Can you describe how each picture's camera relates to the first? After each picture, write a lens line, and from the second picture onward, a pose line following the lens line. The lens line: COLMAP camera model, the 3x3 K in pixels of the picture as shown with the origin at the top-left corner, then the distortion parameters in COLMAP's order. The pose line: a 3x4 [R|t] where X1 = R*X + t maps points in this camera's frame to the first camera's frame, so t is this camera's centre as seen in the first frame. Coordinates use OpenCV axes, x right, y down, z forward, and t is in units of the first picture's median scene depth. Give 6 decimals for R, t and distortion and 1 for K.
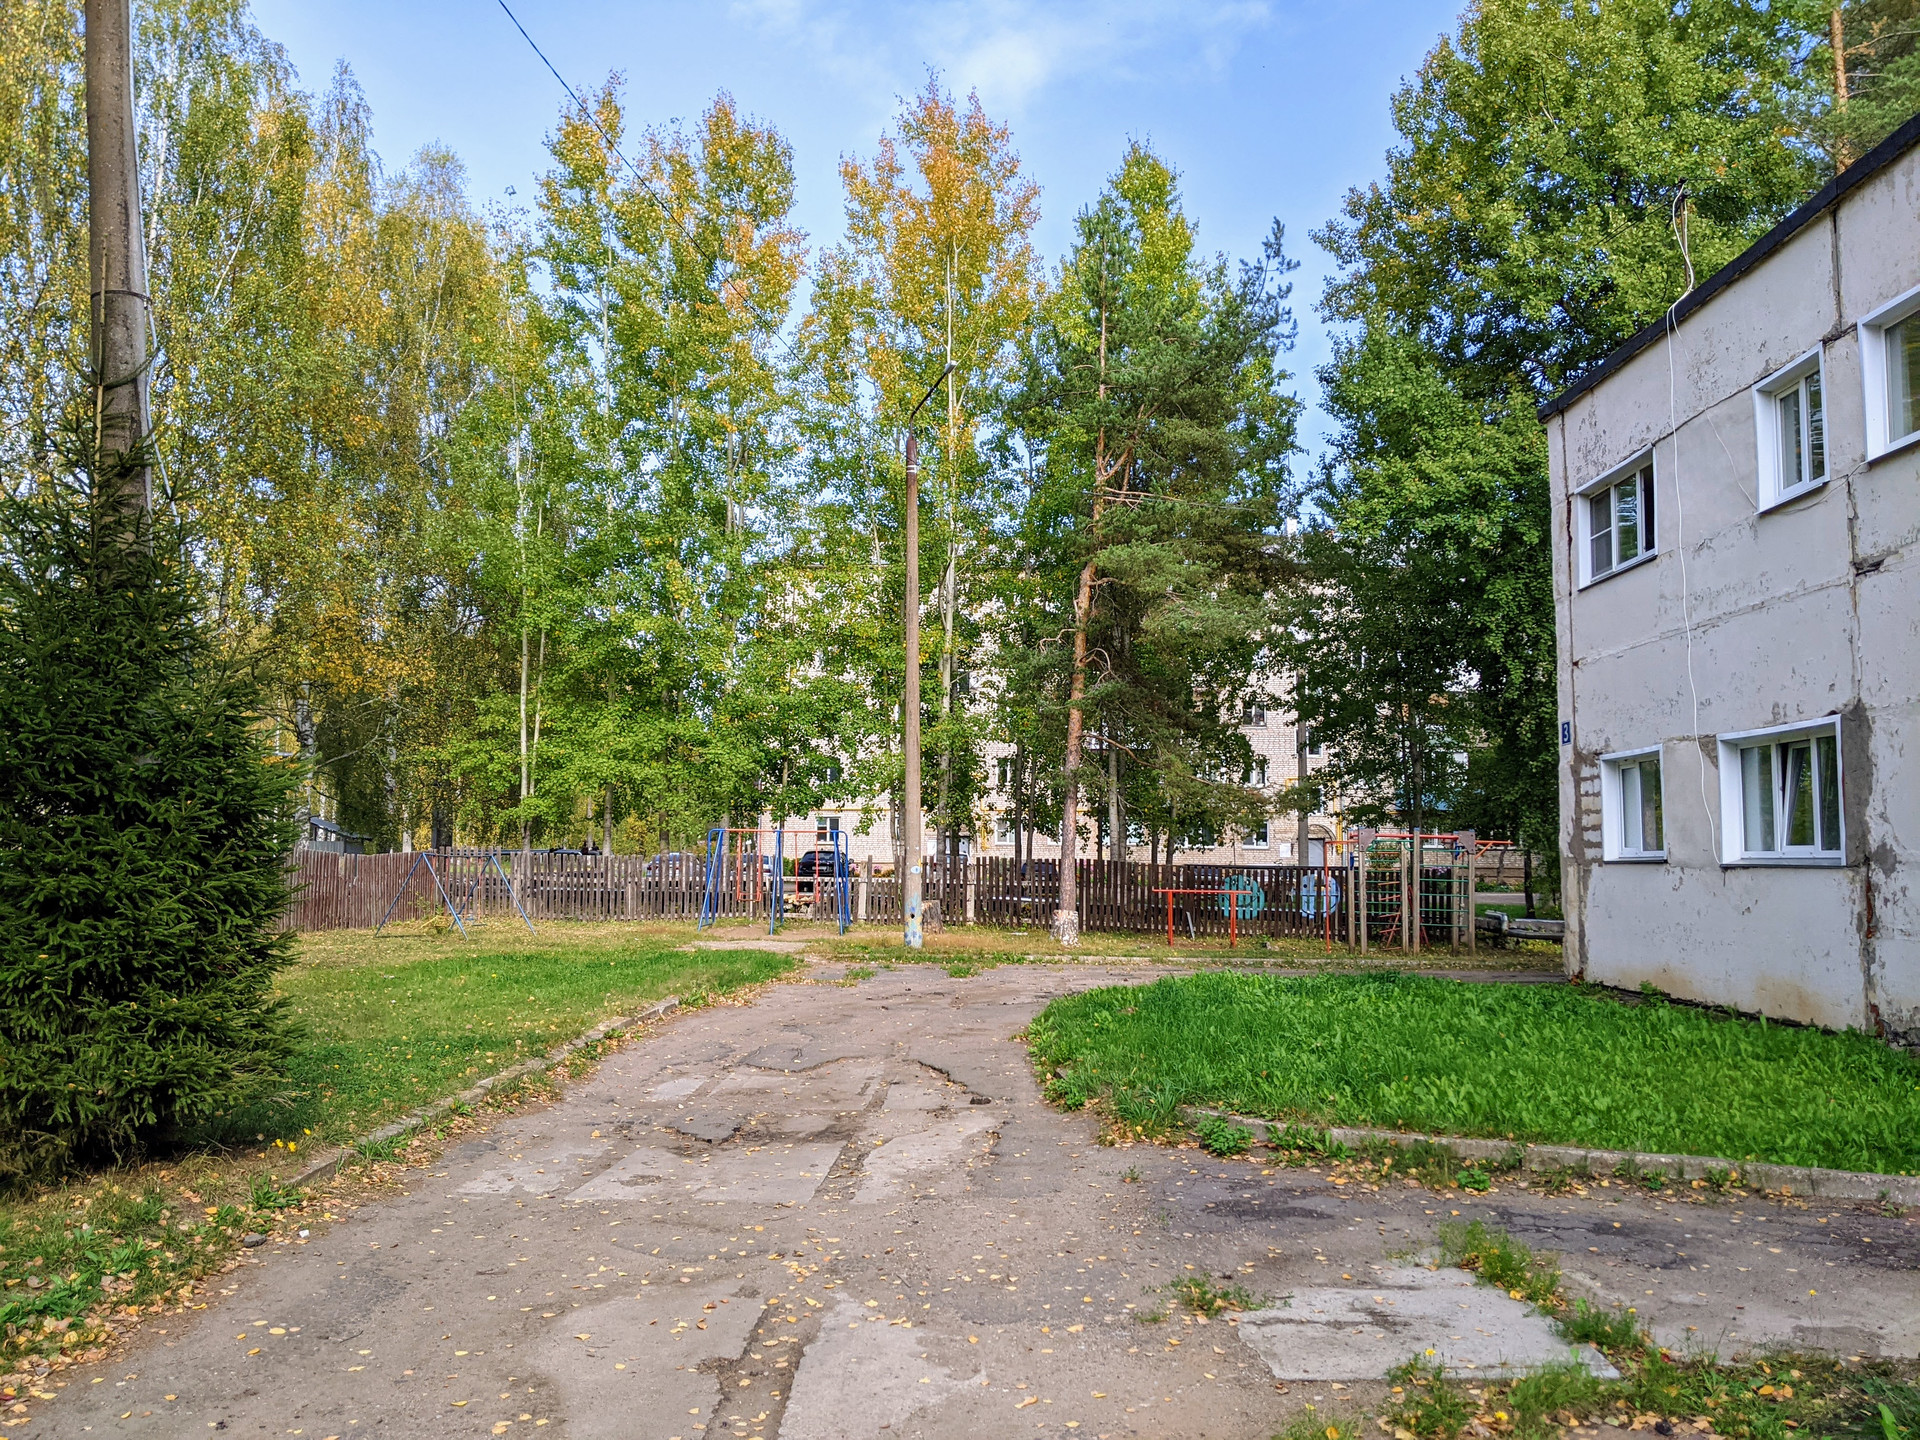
lens RADIAL K [[1515.5, 0, 962.5], [0, 1515.5, 731.9], [0, 0, 1]] dist [0.073655, -0.121606]
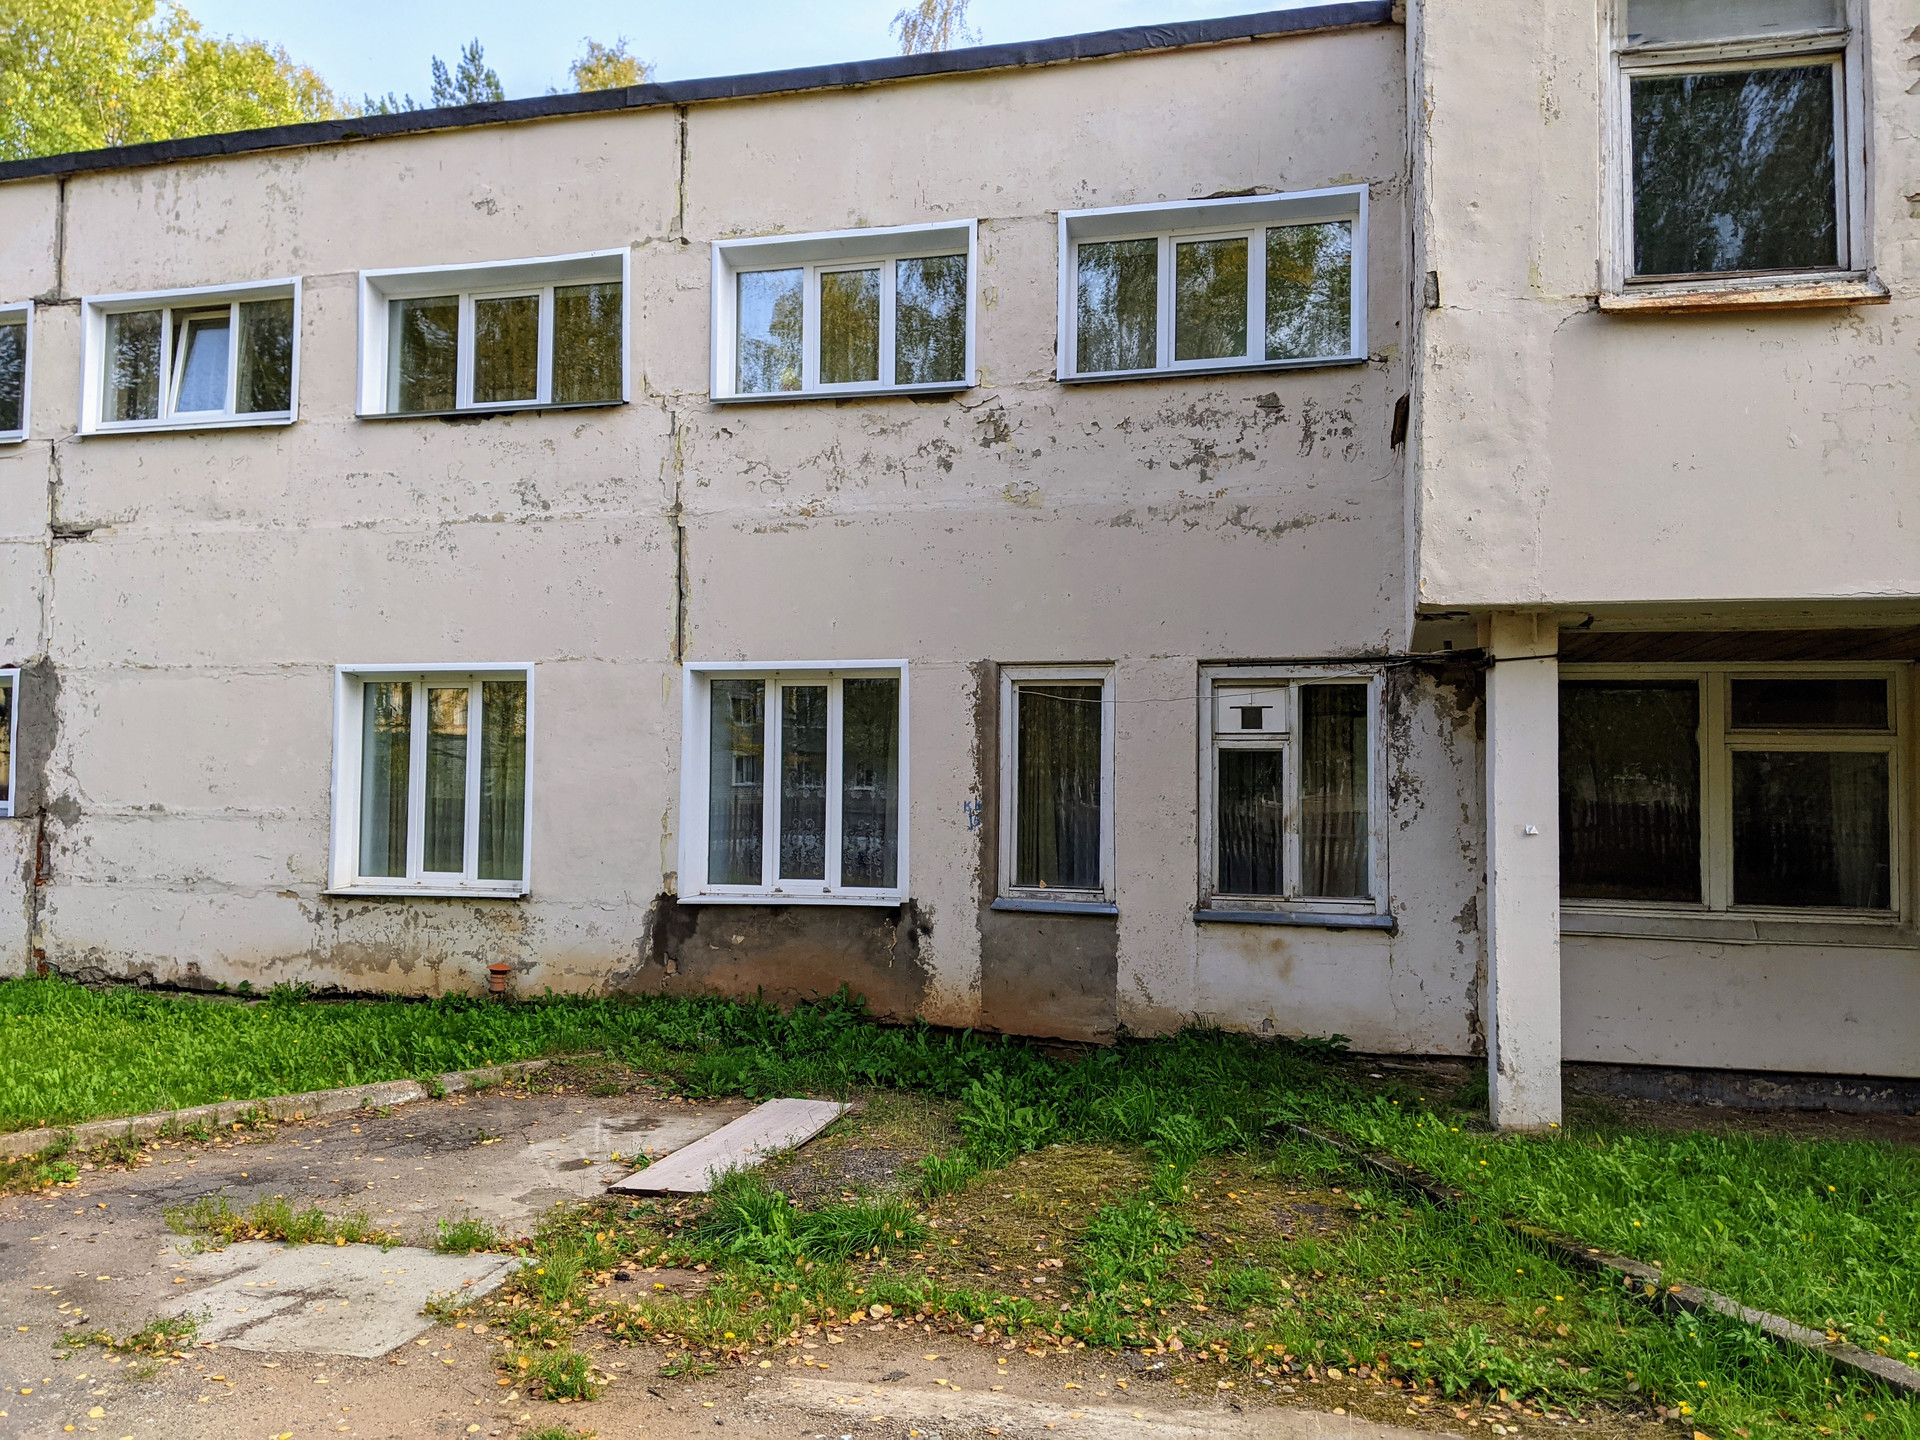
lens RADIAL K [[1515.5, 0, 959.5], [0, 1515.5, 716.6], [0, 0, 1]] dist [0.073655, -0.121606]
pose [[0.233730, 0.049725, 0.971029, -0.348105], [-0.093298, 0.995230, -0.028507, -0.011621], [-0.967815, -0.083933, 0.237255, 0.185320]]
